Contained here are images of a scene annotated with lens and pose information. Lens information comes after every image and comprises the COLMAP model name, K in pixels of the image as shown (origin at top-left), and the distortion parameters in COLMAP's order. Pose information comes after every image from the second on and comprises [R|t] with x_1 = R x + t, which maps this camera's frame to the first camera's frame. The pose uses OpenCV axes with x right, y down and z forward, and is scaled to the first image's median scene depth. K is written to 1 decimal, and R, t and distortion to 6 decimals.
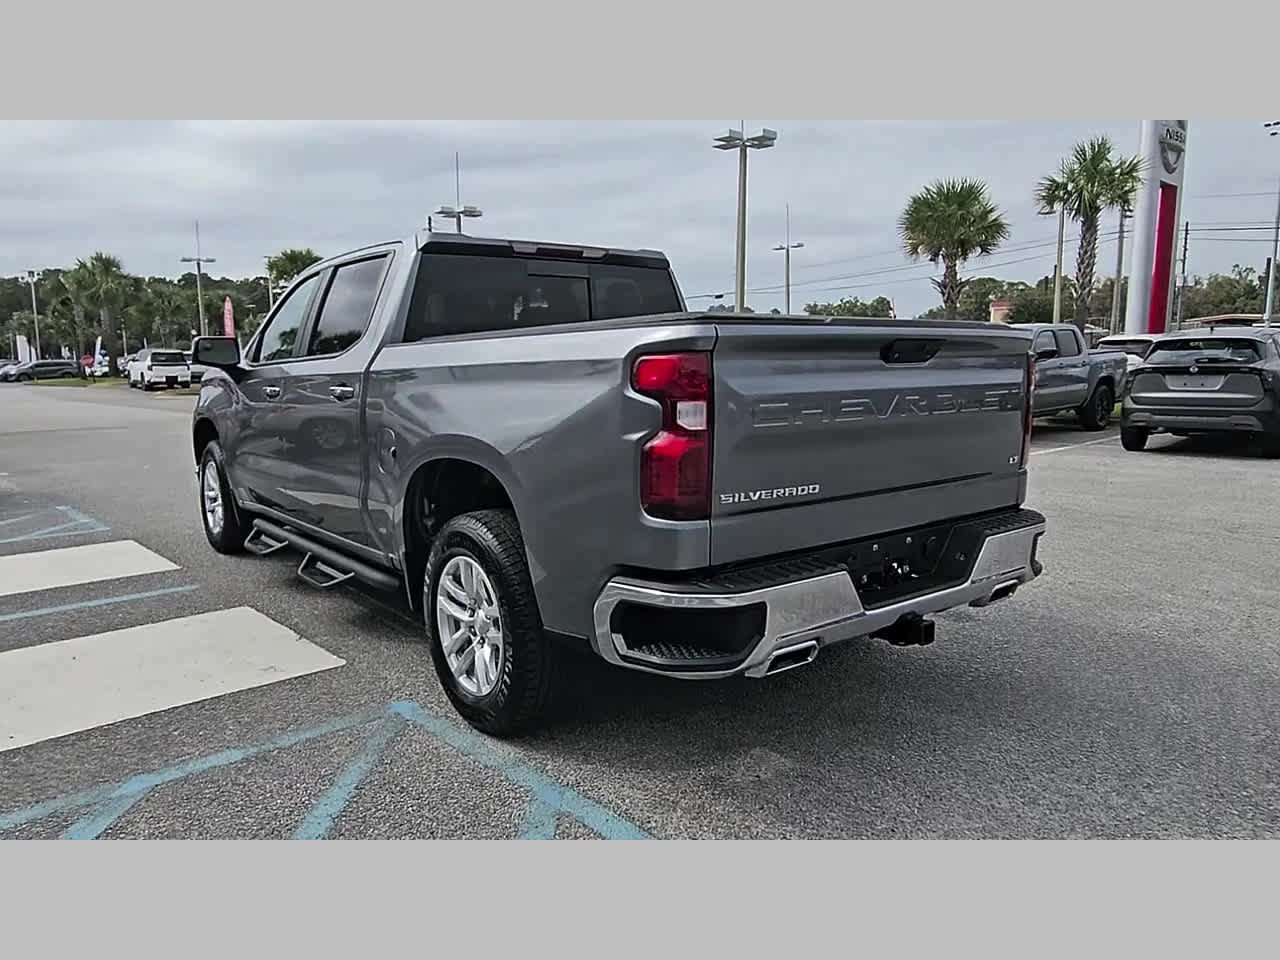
lens RADIAL K [[883.2, 0, 622.7], [0, 883.2, 482.0], [0, 0, 1]] dist [0.006048, -0.002877]
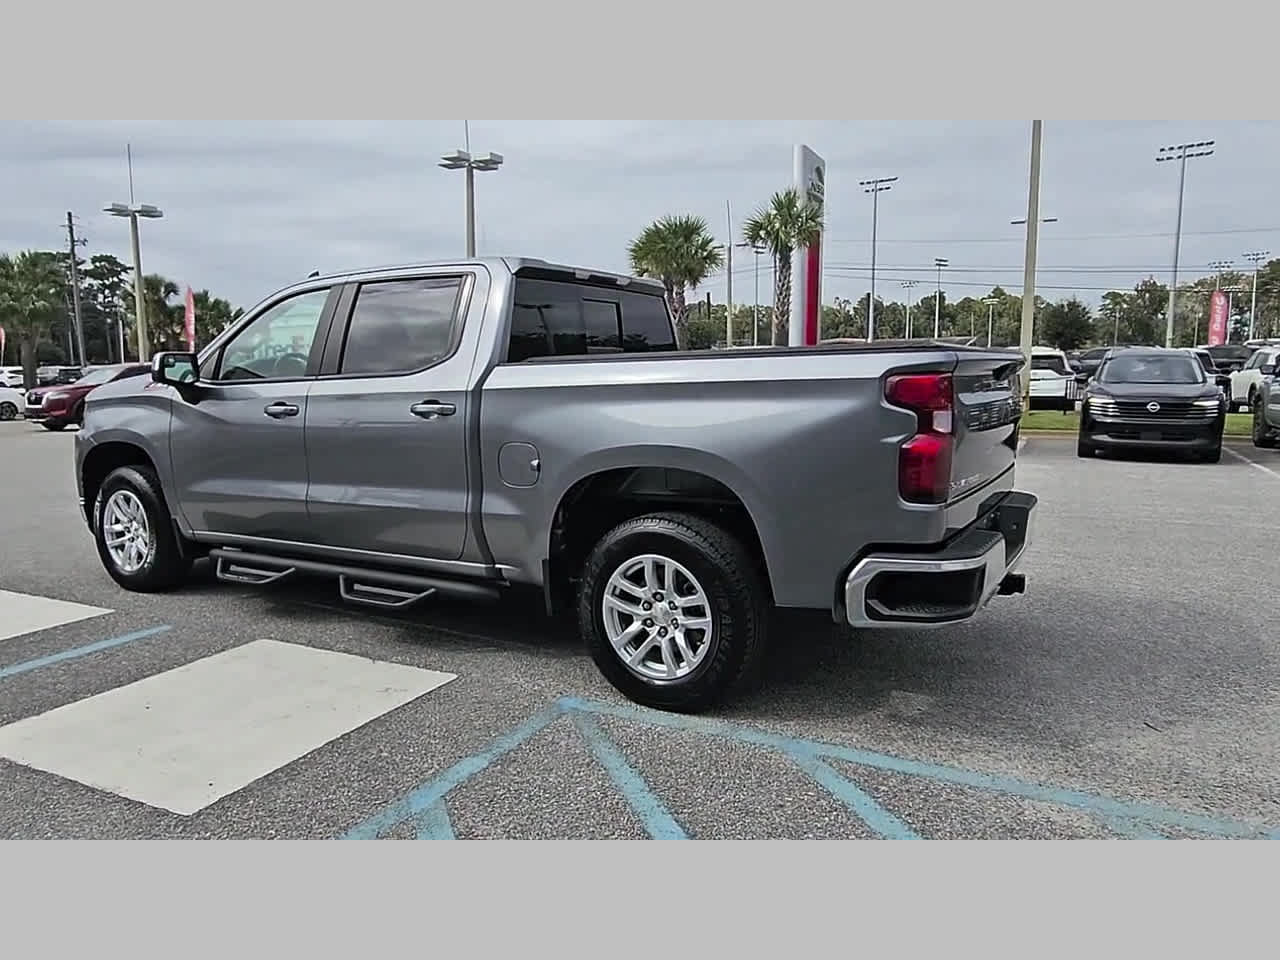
lens RADIAL K [[883.2, 0, 622.7], [0, 883.2, 482.0], [0, 0, 1]] dist [0.006048, -0.002877]
pose [[0.932168, -0.042438, 0.359531, -0.558749], [0.048977, 0.998759, -0.009094, 0.000742], [-0.358699, 0.026086, 0.933089, -0.024641]]
